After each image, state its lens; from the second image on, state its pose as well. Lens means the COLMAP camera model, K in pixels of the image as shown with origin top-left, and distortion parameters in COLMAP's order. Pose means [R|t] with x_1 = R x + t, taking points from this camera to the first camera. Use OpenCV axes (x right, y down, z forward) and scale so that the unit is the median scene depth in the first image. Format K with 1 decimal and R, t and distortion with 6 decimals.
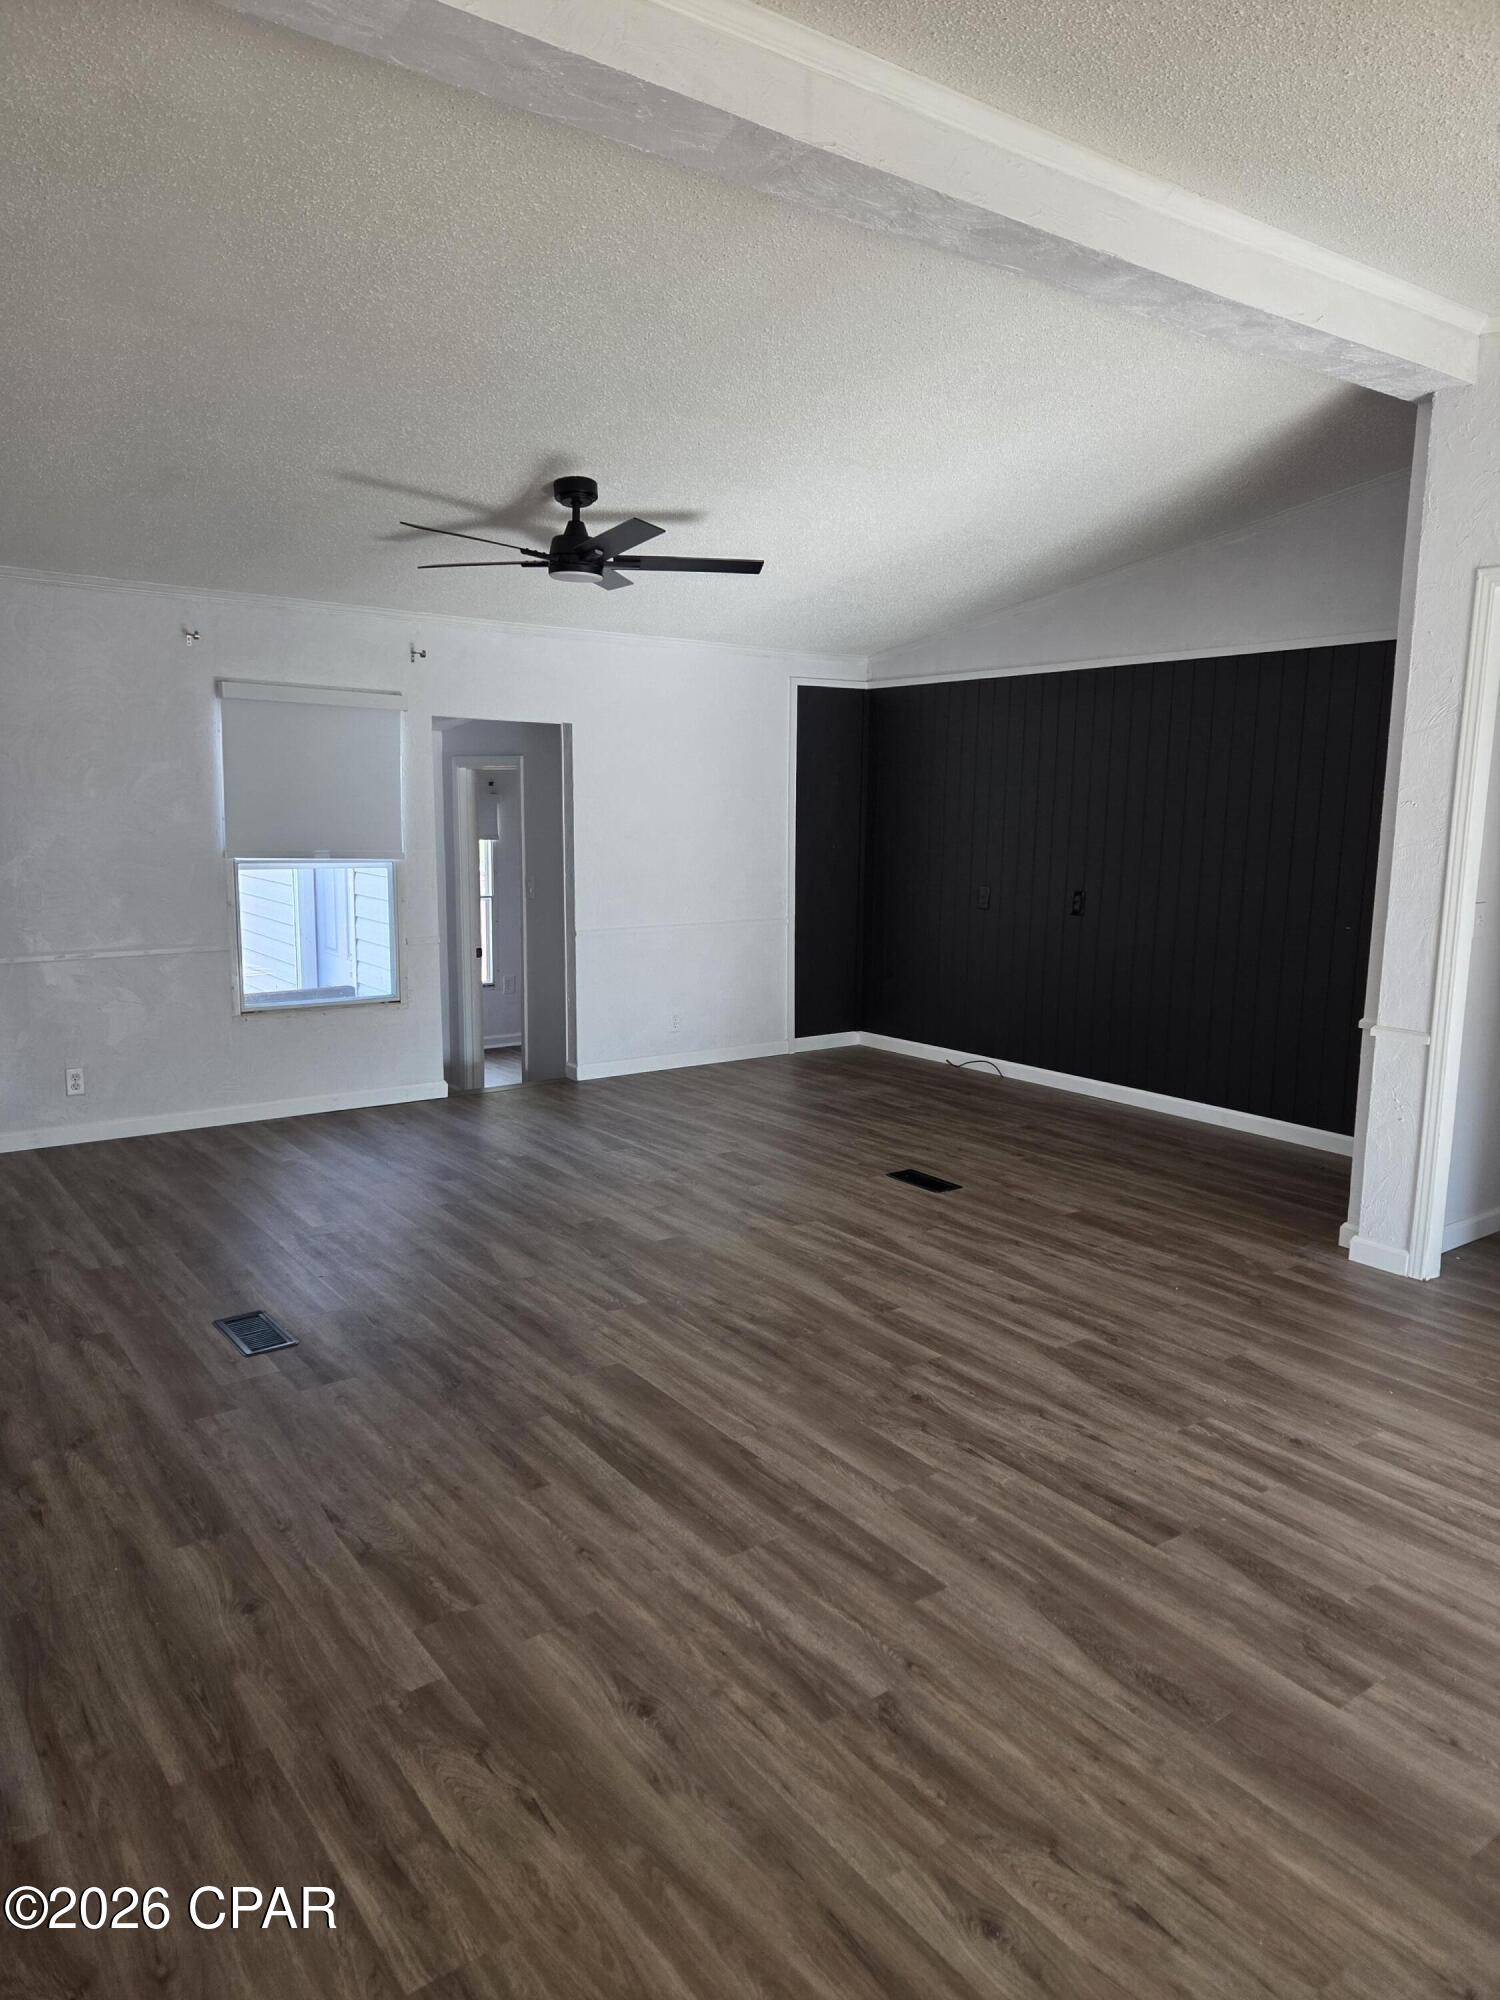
lens RADIAL K [[1351.4, 0, 763.4], [0, 1351.4, 1006.2], [0, 0, 1]] dist [0.062570, -0.037366]
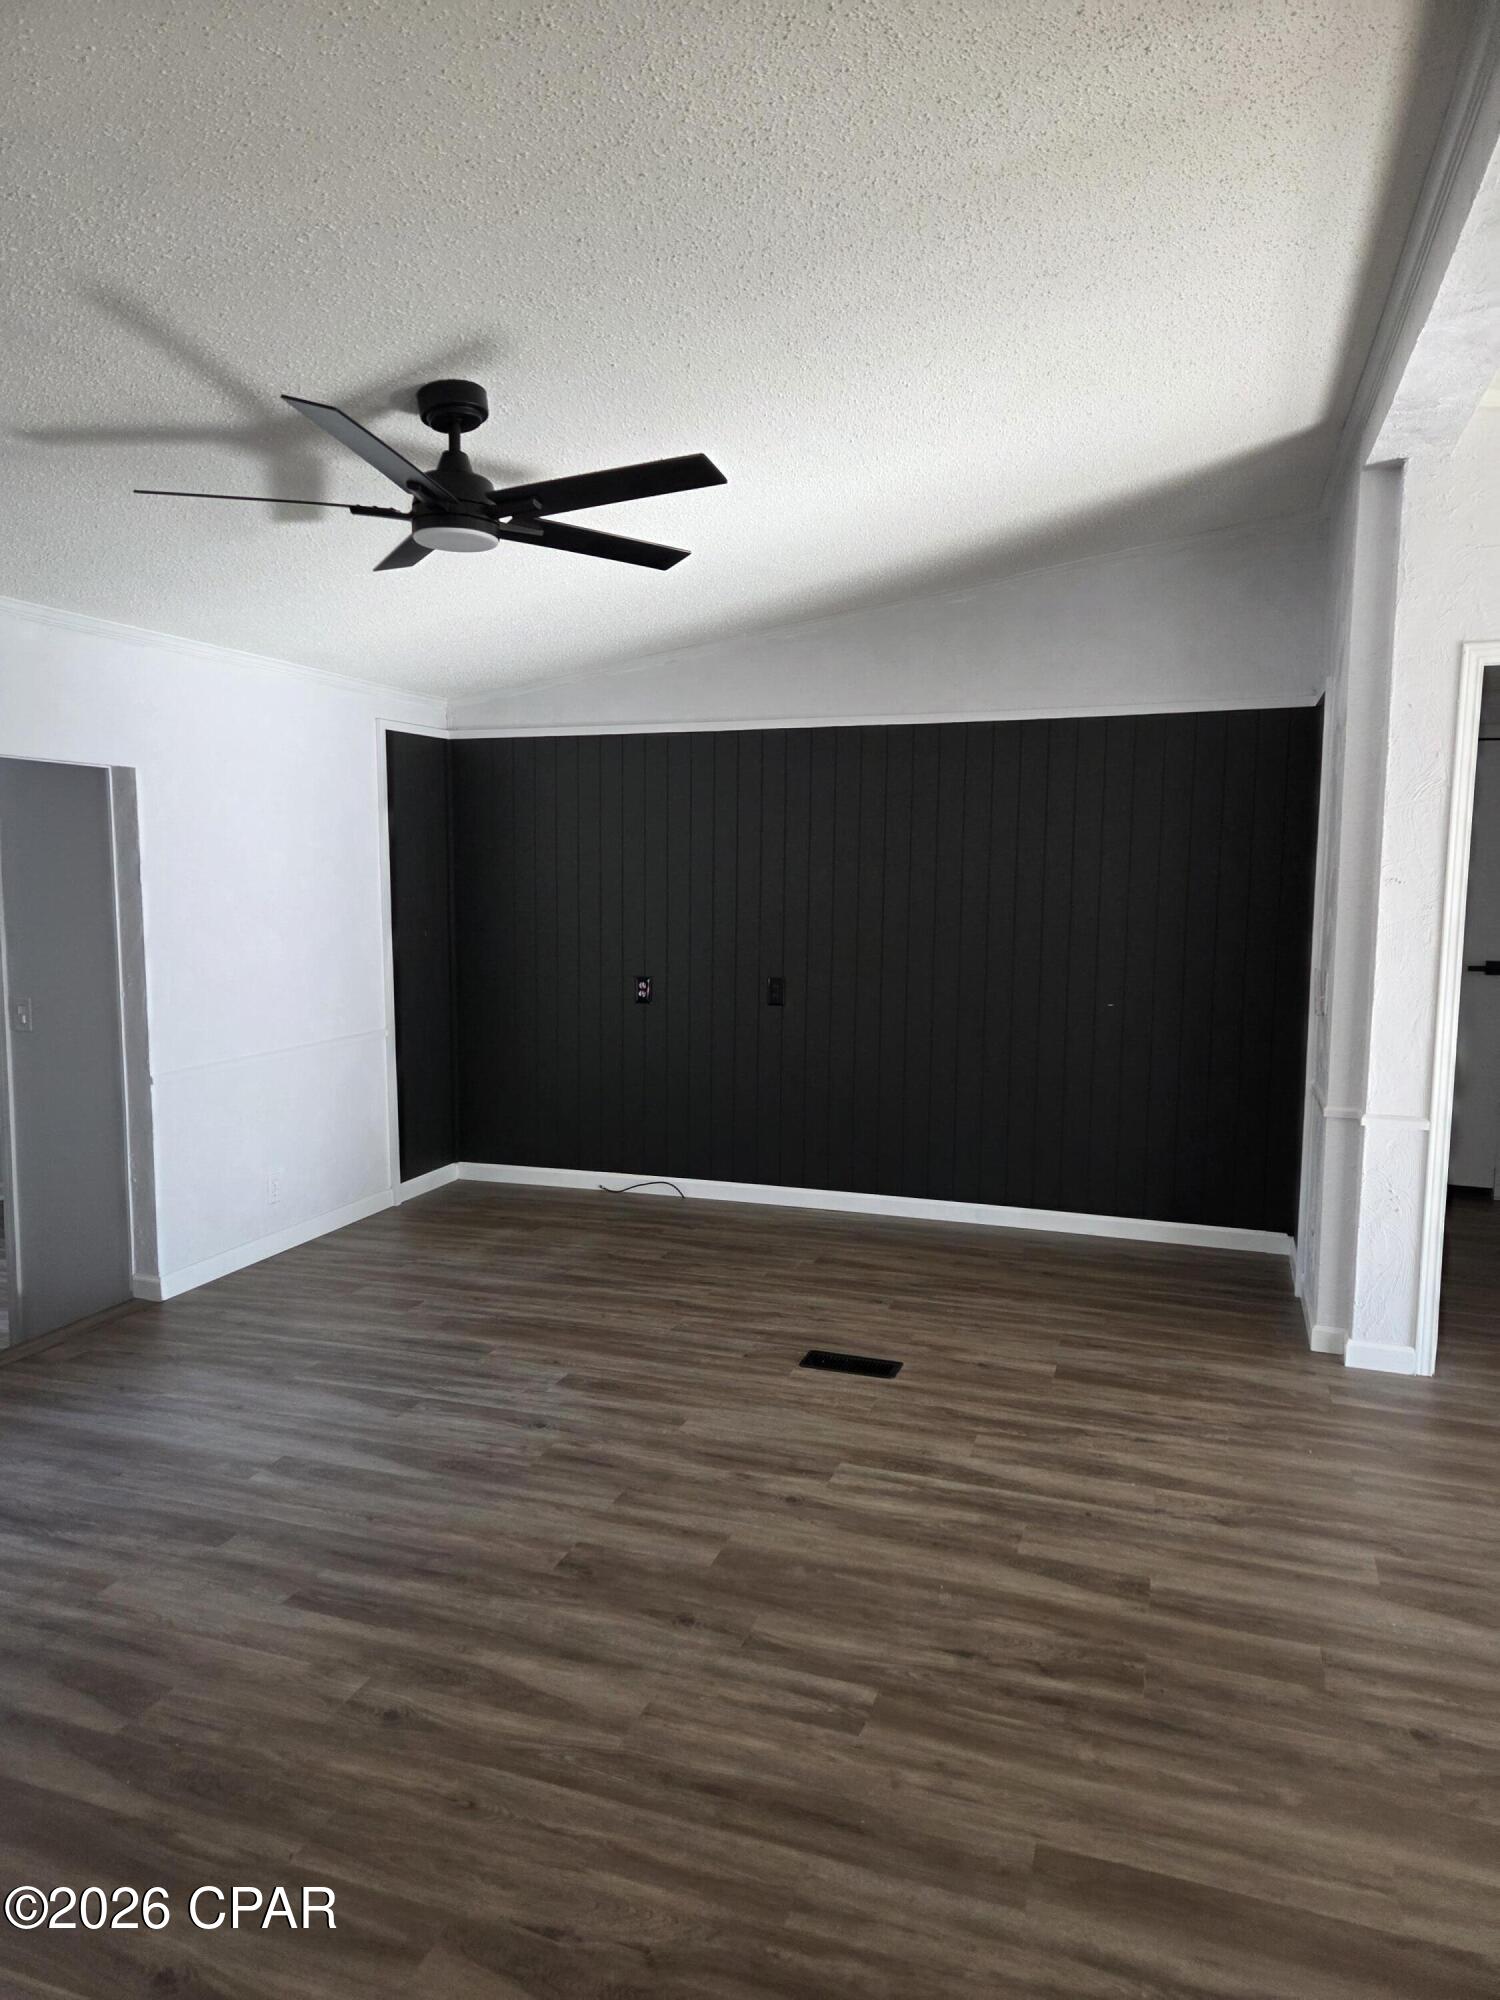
lens RADIAL K [[1335.4, 0, 737.8], [0, 1335.4, 1017.2], [0, 0, 1]] dist [0.061491, -0.045591]
pose [[0.829639, -0.071259, 0.553733, -0.393131], [0.091381, 0.995777, -0.008768, -0.078525], [-0.550770, 0.057875, 0.832648, 0.423434]]
